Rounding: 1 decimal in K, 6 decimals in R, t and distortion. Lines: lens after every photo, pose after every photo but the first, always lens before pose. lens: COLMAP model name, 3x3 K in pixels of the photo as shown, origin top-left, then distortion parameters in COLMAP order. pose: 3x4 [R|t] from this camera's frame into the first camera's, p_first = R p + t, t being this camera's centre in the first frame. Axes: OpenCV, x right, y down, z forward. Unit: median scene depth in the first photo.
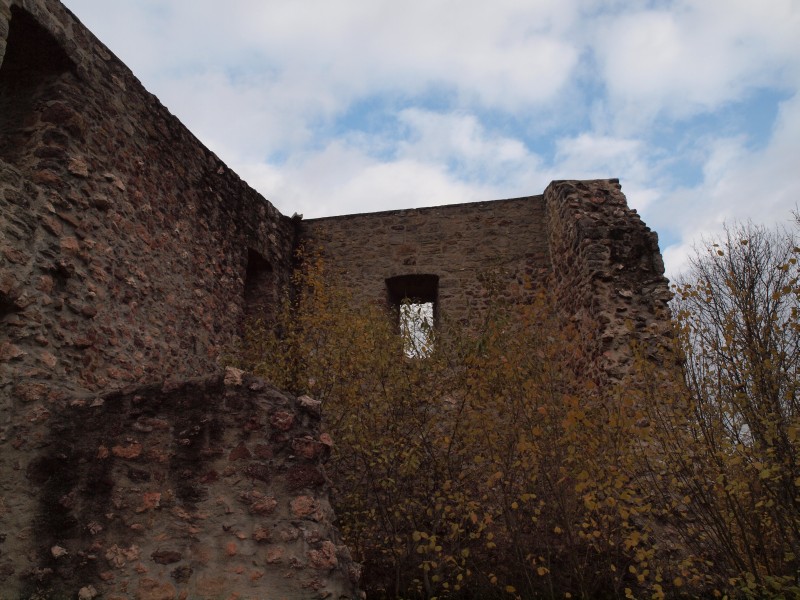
lens RADIAL K [[563.7, 0, 400.0], [0, 563.7, 300.0], [0, 0, 1]] dist [-0.139079, 0.113529]
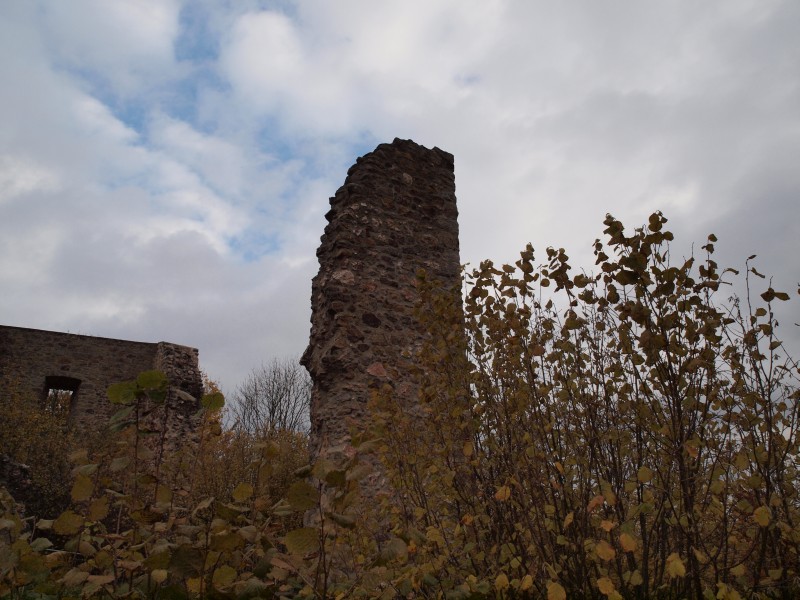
lens RADIAL K [[563.7, 0, 400.0], [0, 563.7, 300.0], [0, 0, 1]] dist [-0.139079, 0.113529]
pose [[0.774840, 0.252329, 0.579614, -0.253194], [-0.212635, 0.967490, -0.136933, -0.326159], [-0.595323, -0.017145, 0.803304, -1.119734]]
